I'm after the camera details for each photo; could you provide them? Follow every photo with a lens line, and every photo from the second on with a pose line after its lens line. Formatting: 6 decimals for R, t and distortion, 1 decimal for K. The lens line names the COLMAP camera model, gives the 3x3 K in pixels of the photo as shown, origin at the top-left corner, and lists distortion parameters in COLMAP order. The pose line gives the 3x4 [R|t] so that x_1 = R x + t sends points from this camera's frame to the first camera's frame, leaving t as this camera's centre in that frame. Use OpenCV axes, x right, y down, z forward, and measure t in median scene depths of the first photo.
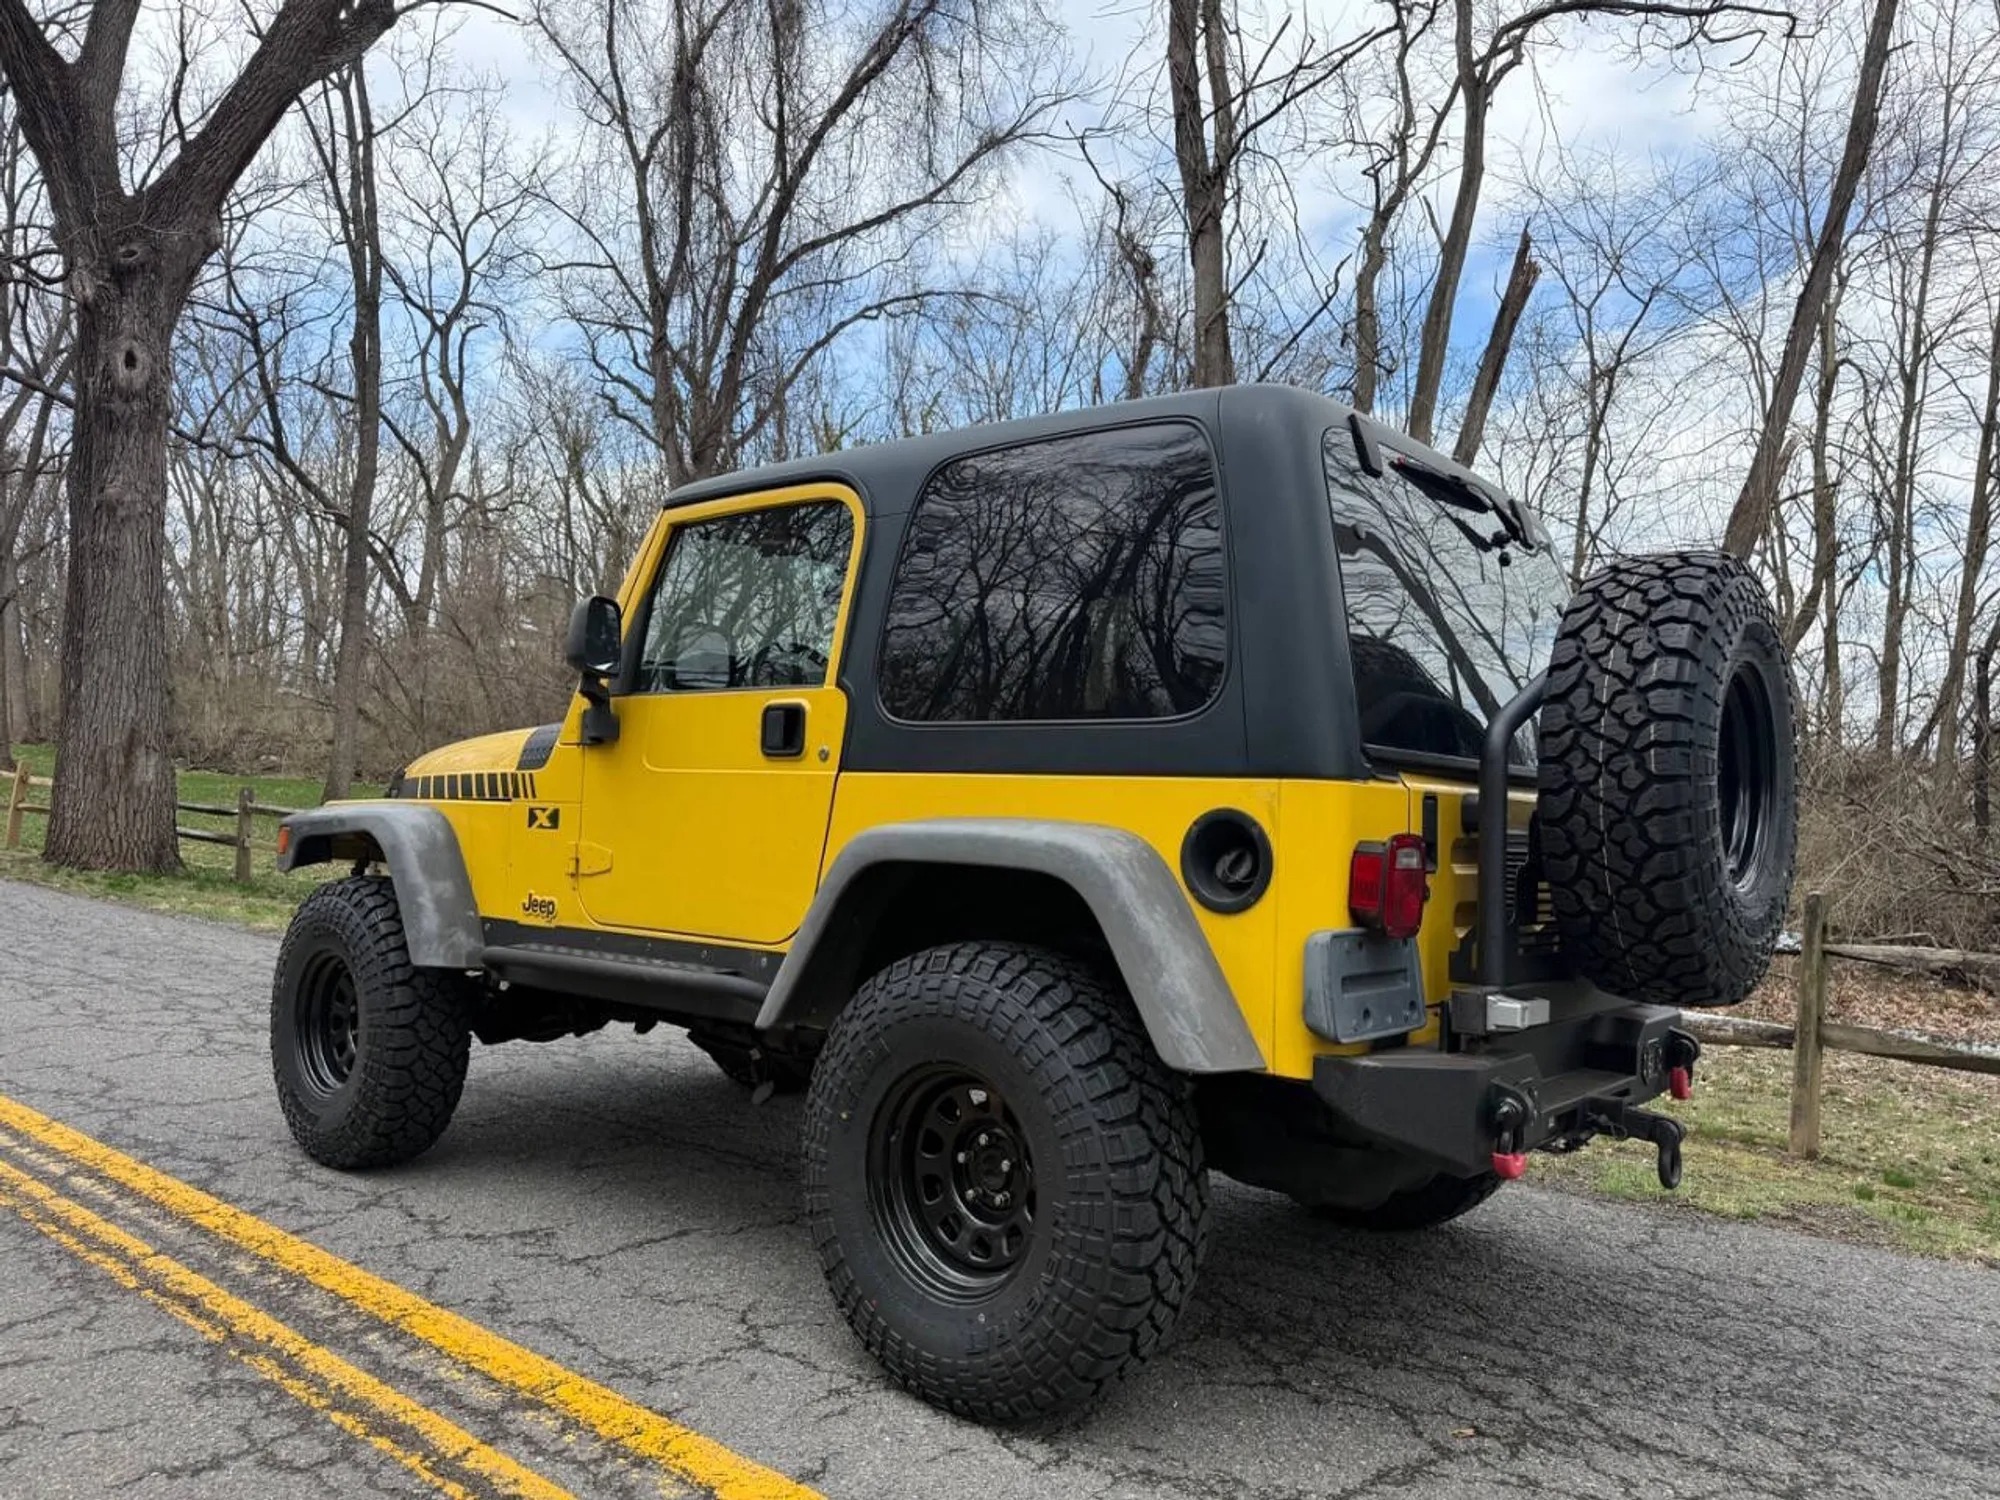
lens RADIAL K [[1395.7, 0, 1002.5], [0, 1395.7, 784.2], [0, 0, 1]] dist [0.042182, -0.050111]
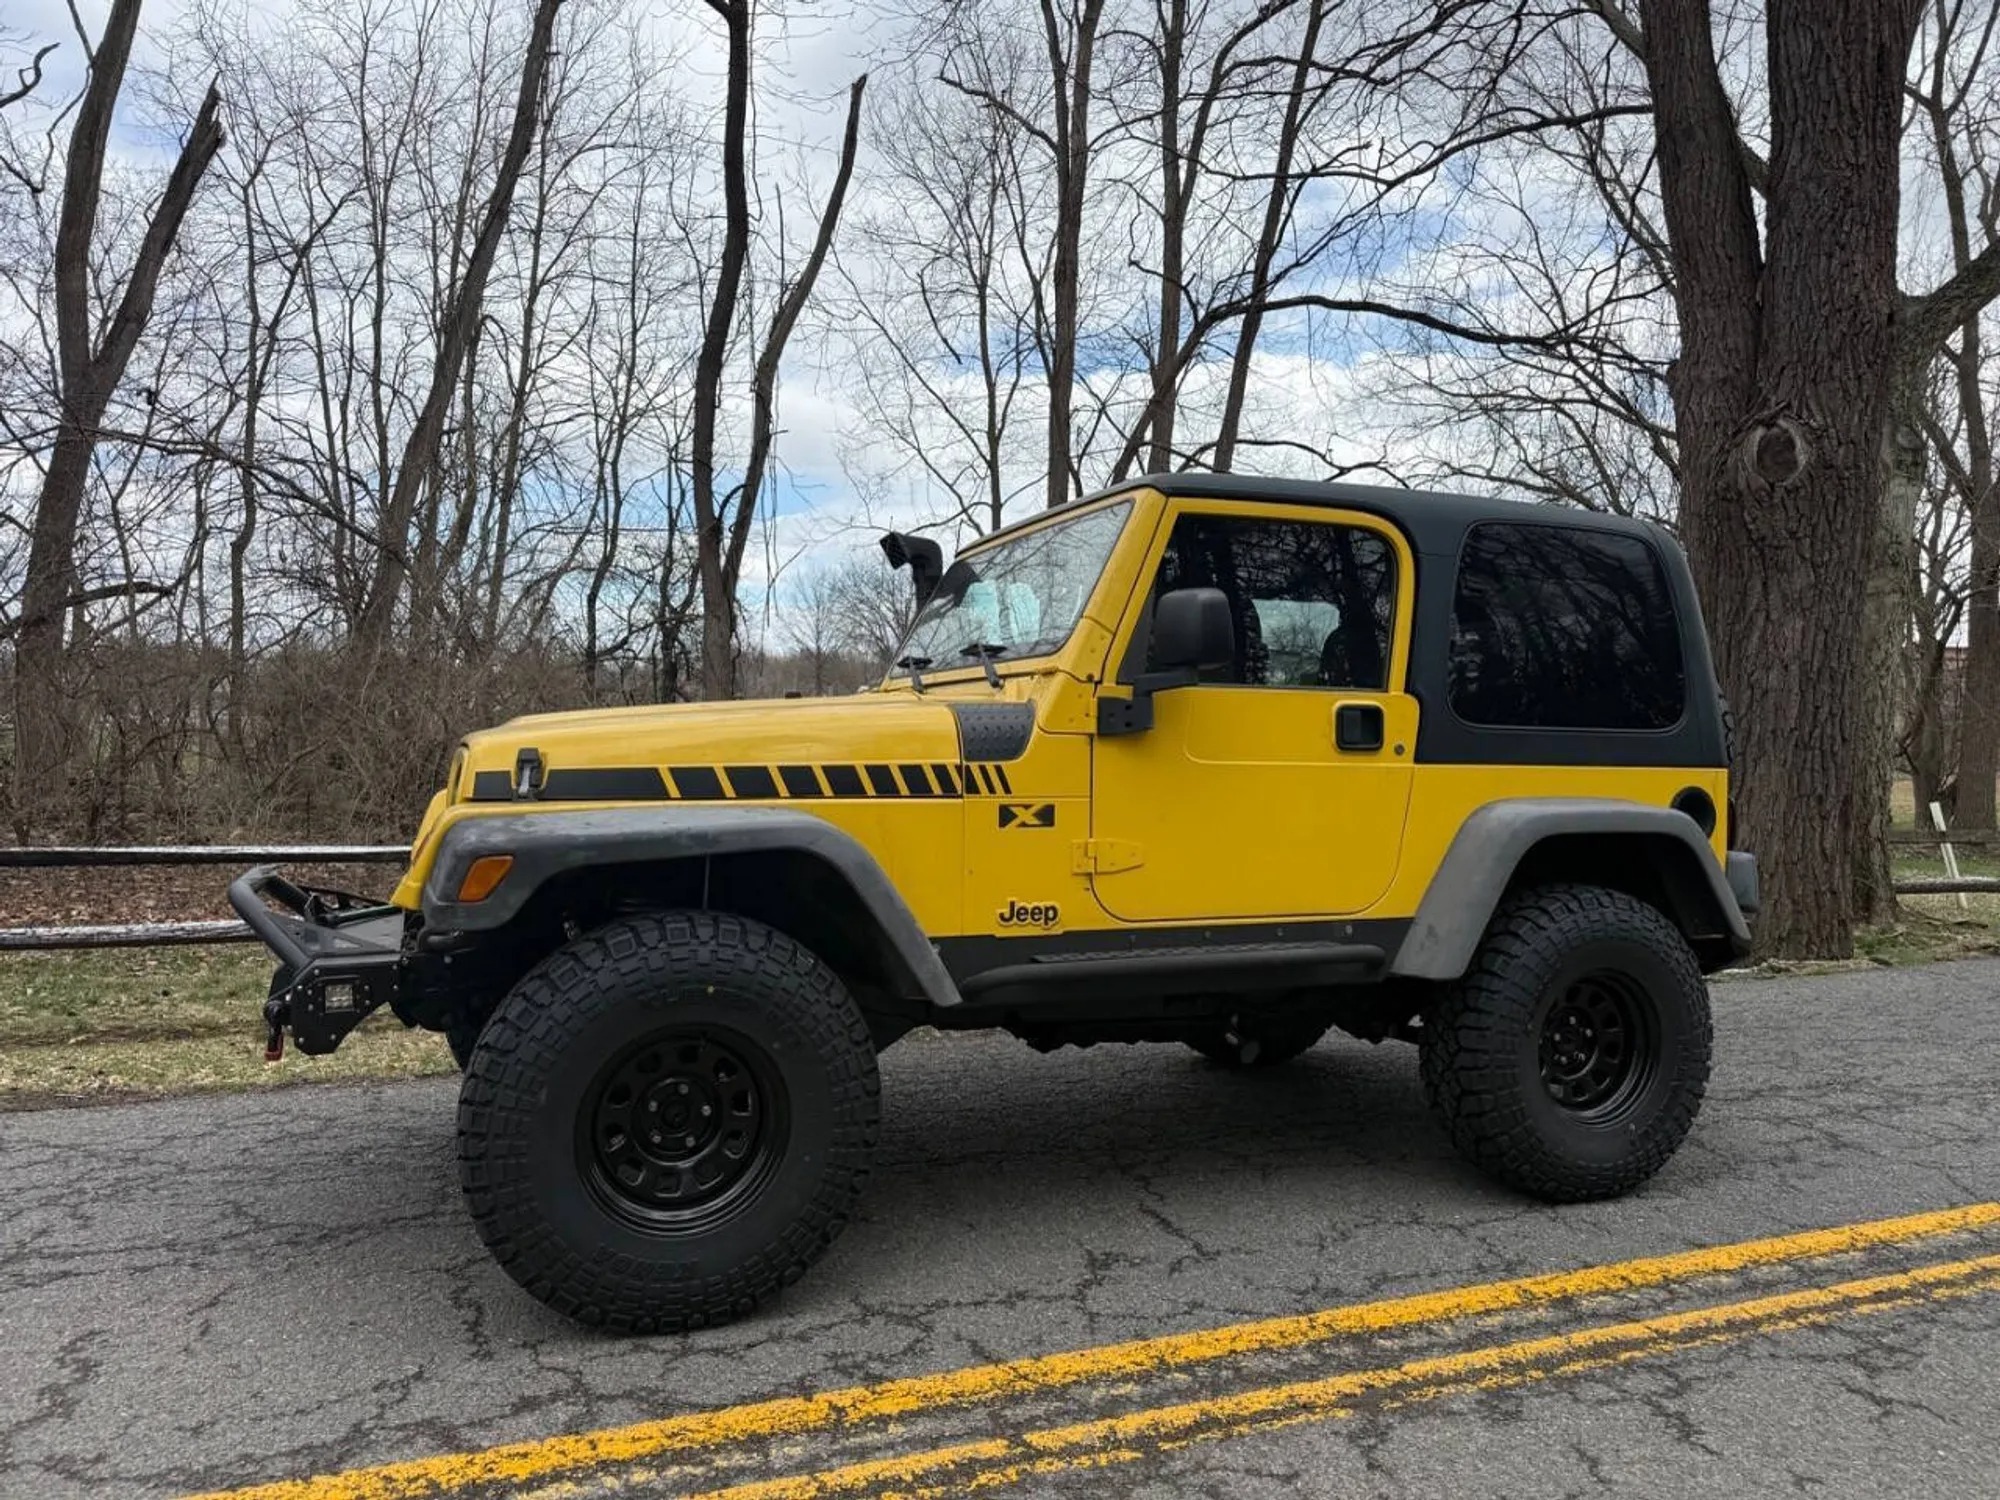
lens RADIAL K [[1395.7, 0, 1002.5], [0, 1395.7, 784.2], [0, 0, 1]] dist [0.042182, -0.050111]
pose [[0.500542, -0.048295, 0.864364, -1.147320], [-0.011694, 0.997974, 0.062532, -0.053328], [-0.865633, -0.041408, 0.498963, 0.593219]]
